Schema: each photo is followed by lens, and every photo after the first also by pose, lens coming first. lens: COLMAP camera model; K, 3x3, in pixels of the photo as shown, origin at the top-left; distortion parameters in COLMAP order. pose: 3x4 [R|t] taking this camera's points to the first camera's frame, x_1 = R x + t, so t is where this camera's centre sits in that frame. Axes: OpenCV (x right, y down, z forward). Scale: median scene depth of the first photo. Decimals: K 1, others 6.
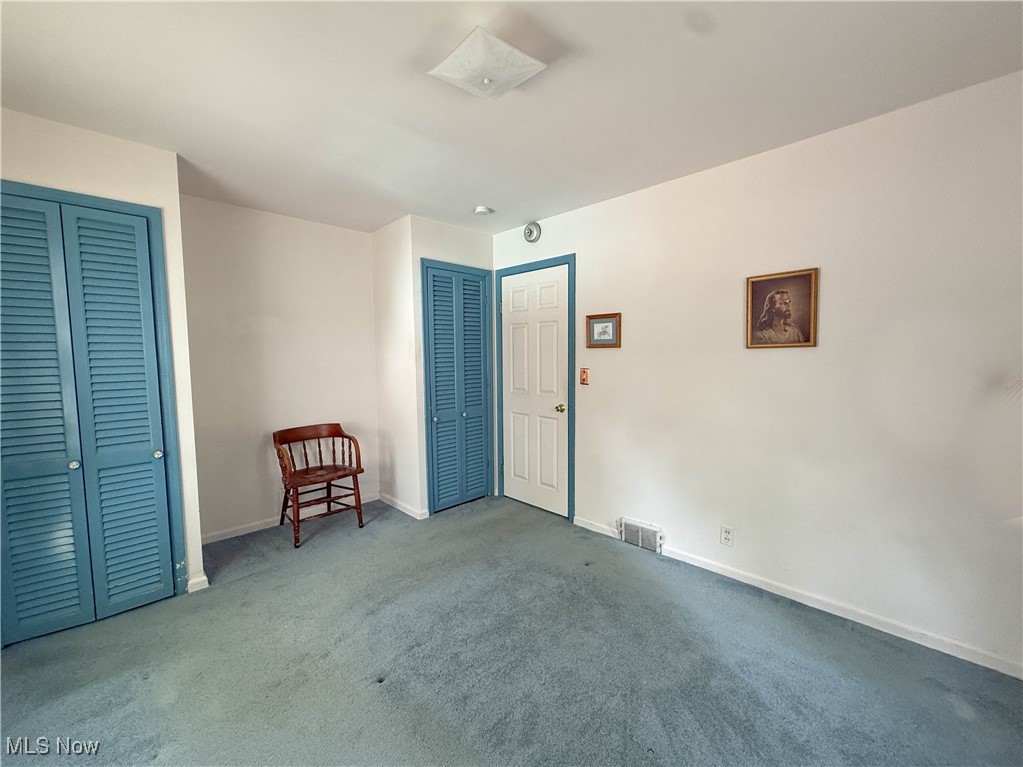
lens RADIAL K [[407.6, 0, 505.1], [0, 407.6, 383.9], [0, 0, 1]] dist [0.000561, -0.000438]
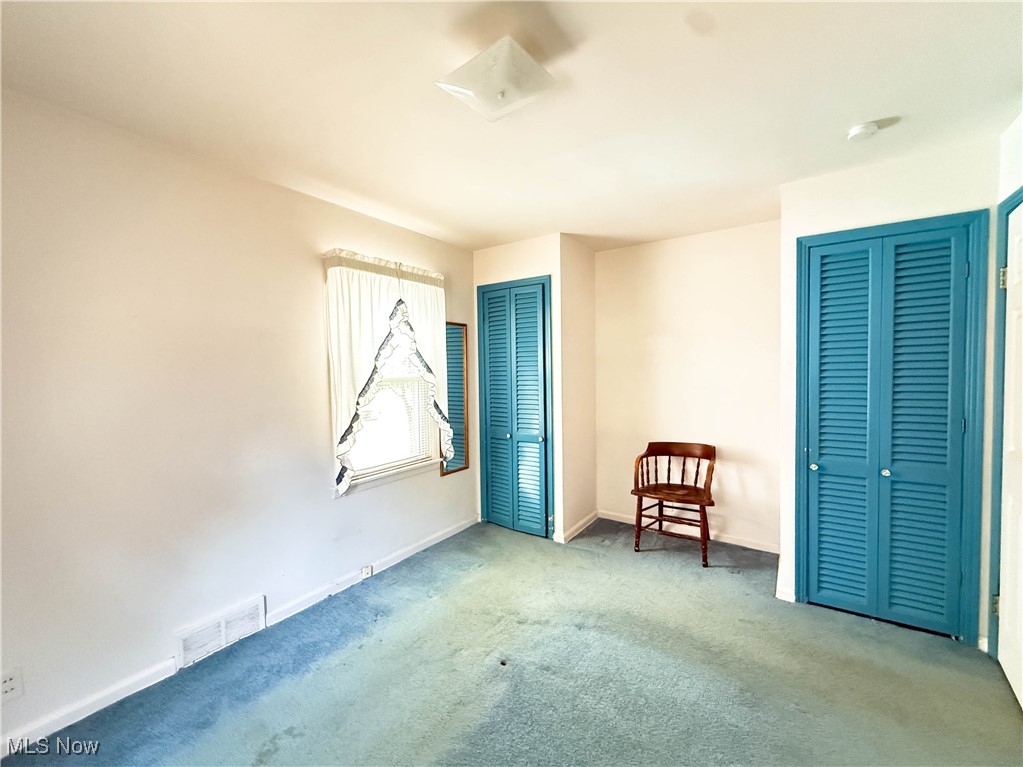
lens RADIAL K [[407.6, 0, 507.2], [0, 407.6, 382.7], [0, 0, 1]] dist [0.000561, -0.000438]
pose [[0.223293, 0.037950, -0.974012, 0.409107], [-0.055246, 0.998128, 0.026224, -0.047845], [0.973185, 0.047954, 0.224971, 0.372024]]
